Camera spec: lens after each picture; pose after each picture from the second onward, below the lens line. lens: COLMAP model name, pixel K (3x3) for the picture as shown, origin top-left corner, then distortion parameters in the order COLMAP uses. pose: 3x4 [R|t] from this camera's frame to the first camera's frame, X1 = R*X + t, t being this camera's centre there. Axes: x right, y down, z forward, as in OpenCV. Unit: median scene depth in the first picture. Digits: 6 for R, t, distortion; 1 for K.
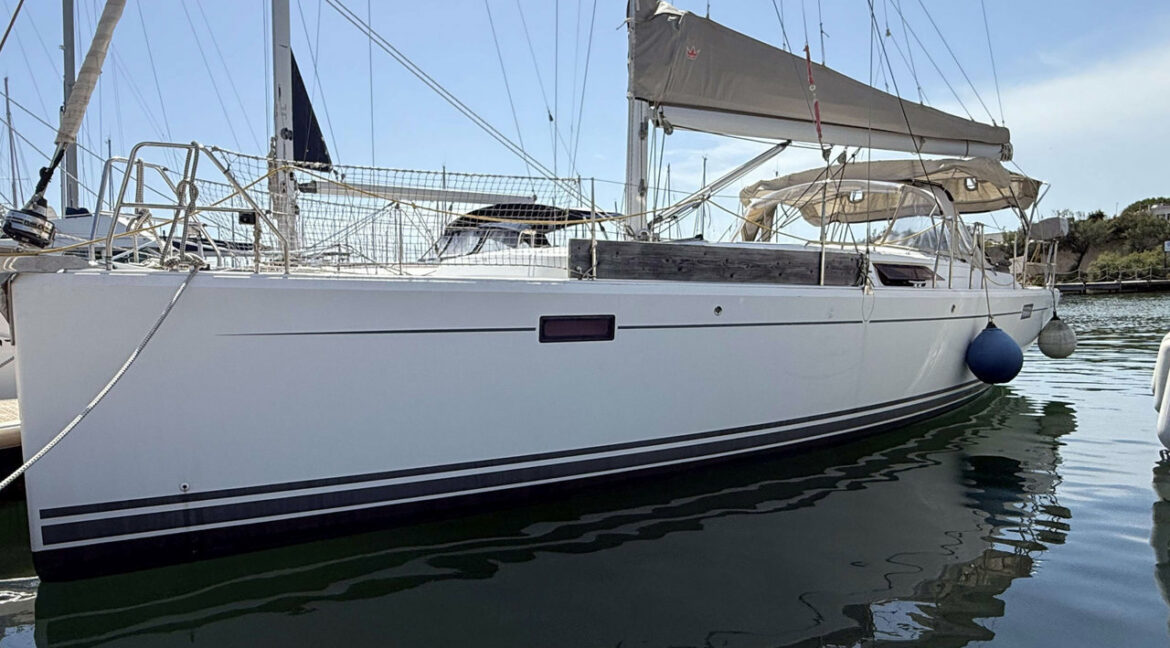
lens RADIAL K [[731.3, 0, 592.0], [0, 731.3, 331.5], [0, 0, 1]] dist [0.023862, -0.000860]
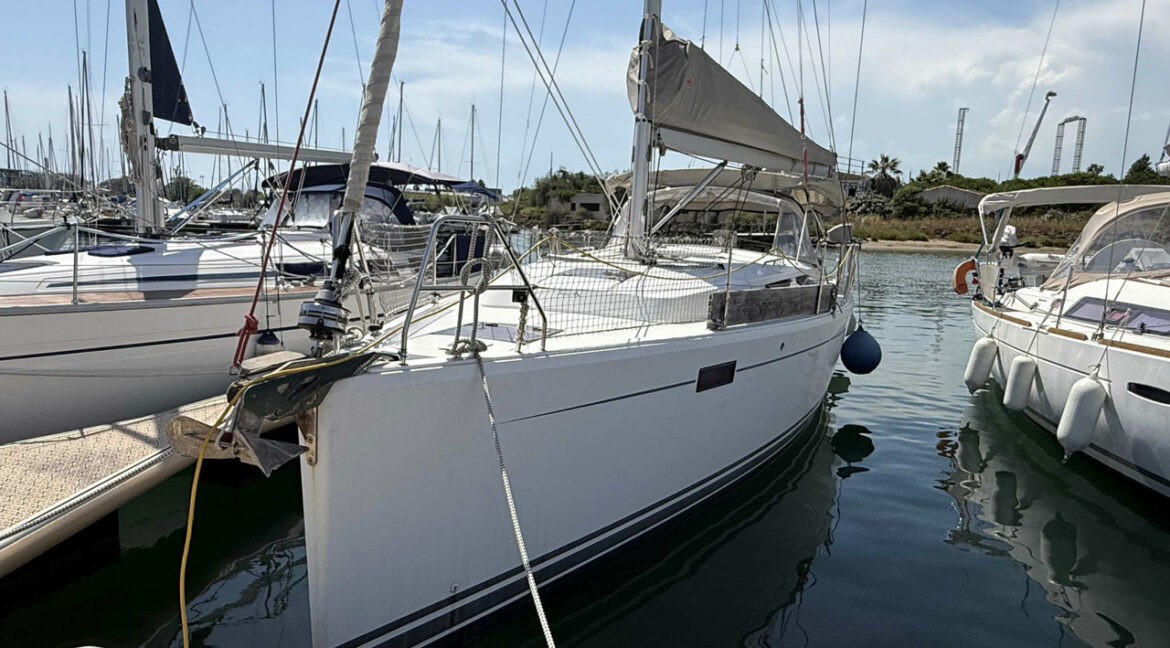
lens RADIAL K [[731.3, 0, 576.1], [0, 731.3, 324.6], [0, 0, 1]] dist [0.023862, -0.000860]
pose [[0.908490, -0.007705, 0.417836, -0.451703], [-0.031465, 0.995731, 0.086776, -0.114612], [-0.416721, -0.091983, 0.904369, 0.076463]]
